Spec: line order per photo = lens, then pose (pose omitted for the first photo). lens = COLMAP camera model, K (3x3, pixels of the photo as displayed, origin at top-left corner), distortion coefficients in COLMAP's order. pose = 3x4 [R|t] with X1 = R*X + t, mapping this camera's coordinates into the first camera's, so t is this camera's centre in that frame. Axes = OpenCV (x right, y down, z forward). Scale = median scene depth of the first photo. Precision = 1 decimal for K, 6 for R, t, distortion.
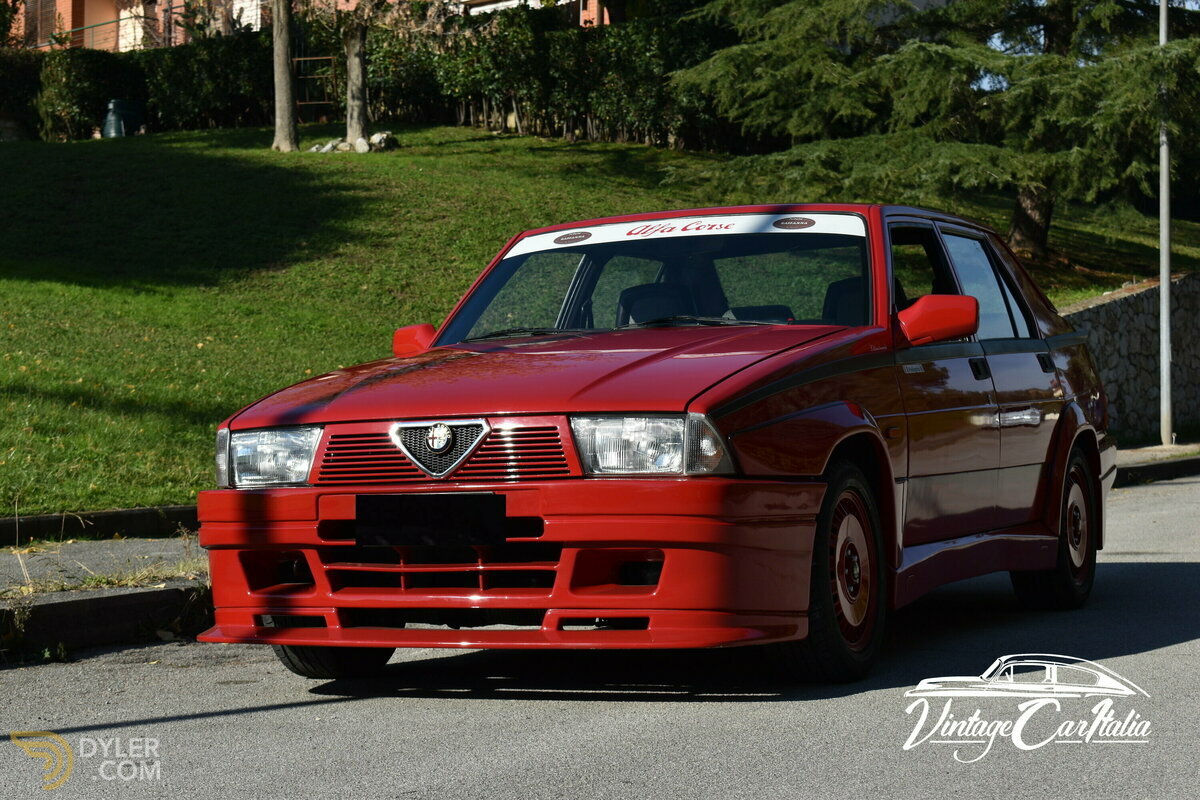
lens RADIAL K [[2493.0, 0, 595.2], [0, 2493.0, 403.3], [0, 0, 1]] dist [0.059202, 0.000000]
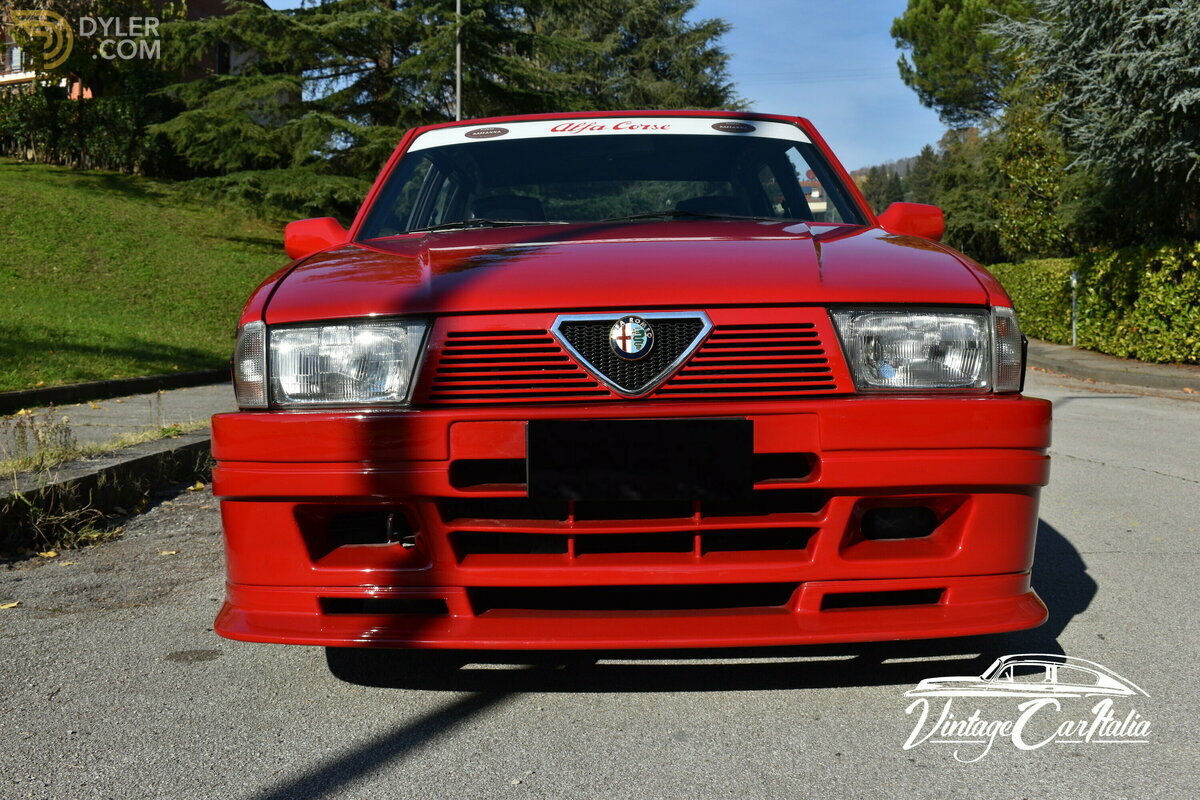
lens RADIAL K [[1302.1, 0, 598.4], [0, 1302.1, 394.8], [0, 0, 1]] dist [-0.057206, 0.000000]
pose [[0.918931, -0.006443, 0.394365, -0.039866], [-0.012123, 0.998933, 0.044569, 0.002585], [-0.394232, -0.045736, 0.917872, 0.126290]]
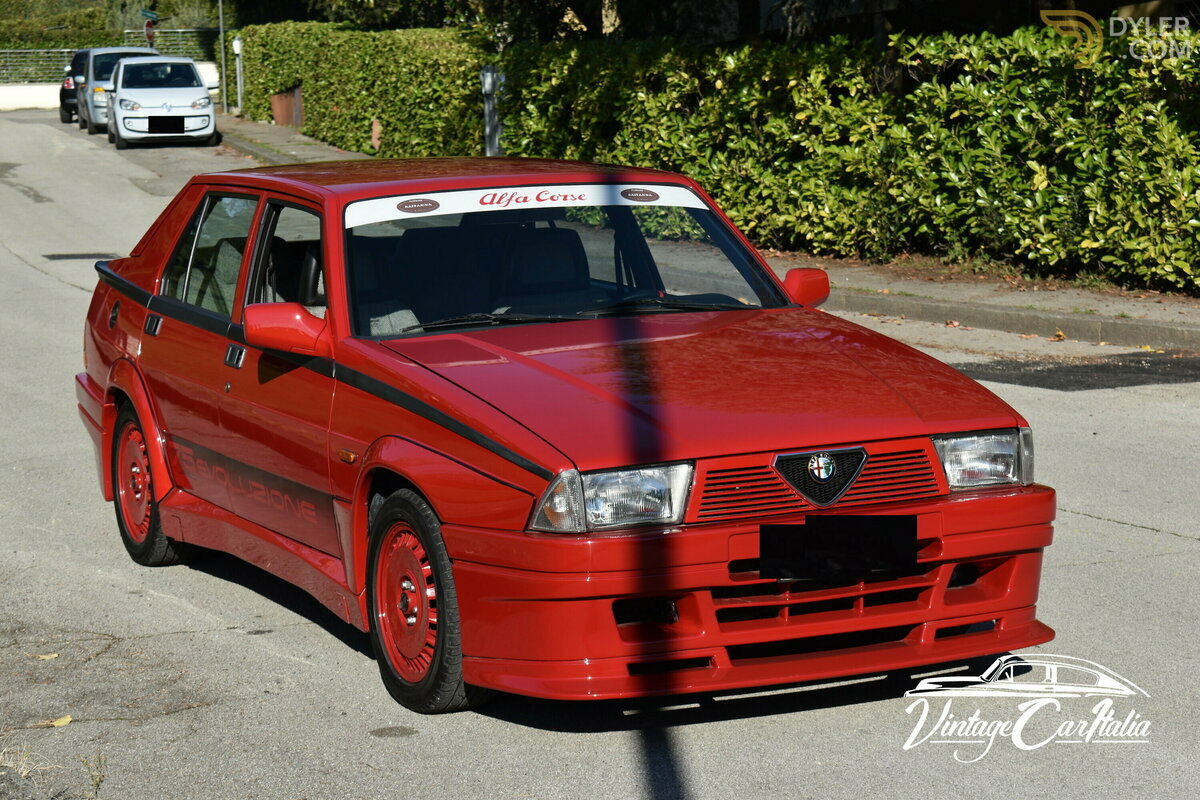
lens RADIAL K [[2663.4, 0, 599.2], [0, 2663.4, 398.3], [0, 0, 1]] dist [0.068453, 0.000000]
pose [[0.660352, -0.073985, 0.747303, -0.174152], [-0.002817, 0.994884, 0.100985, -0.023058], [-0.750951, -0.068790, 0.656765, 0.067376]]
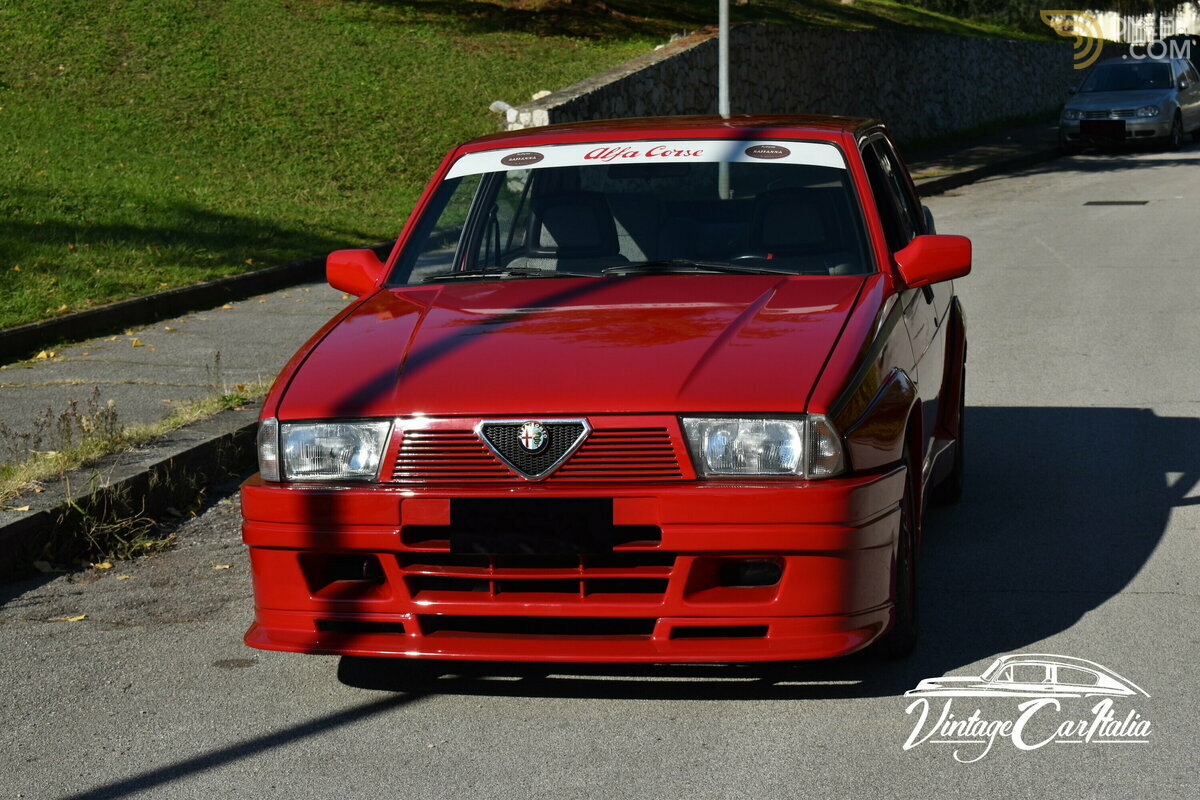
lens RADIAL K [[2493.0, 0, 596.2], [0, 2493.0, 397.3], [0, 0, 1]] dist [0.059202, 0.000000]
pose [[0.975650, -0.022774, 0.218147, -0.045882], [-0.002540, 0.993355, 0.115065, -0.020563], [-0.219318, -0.112817, 0.969109, 0.015470]]
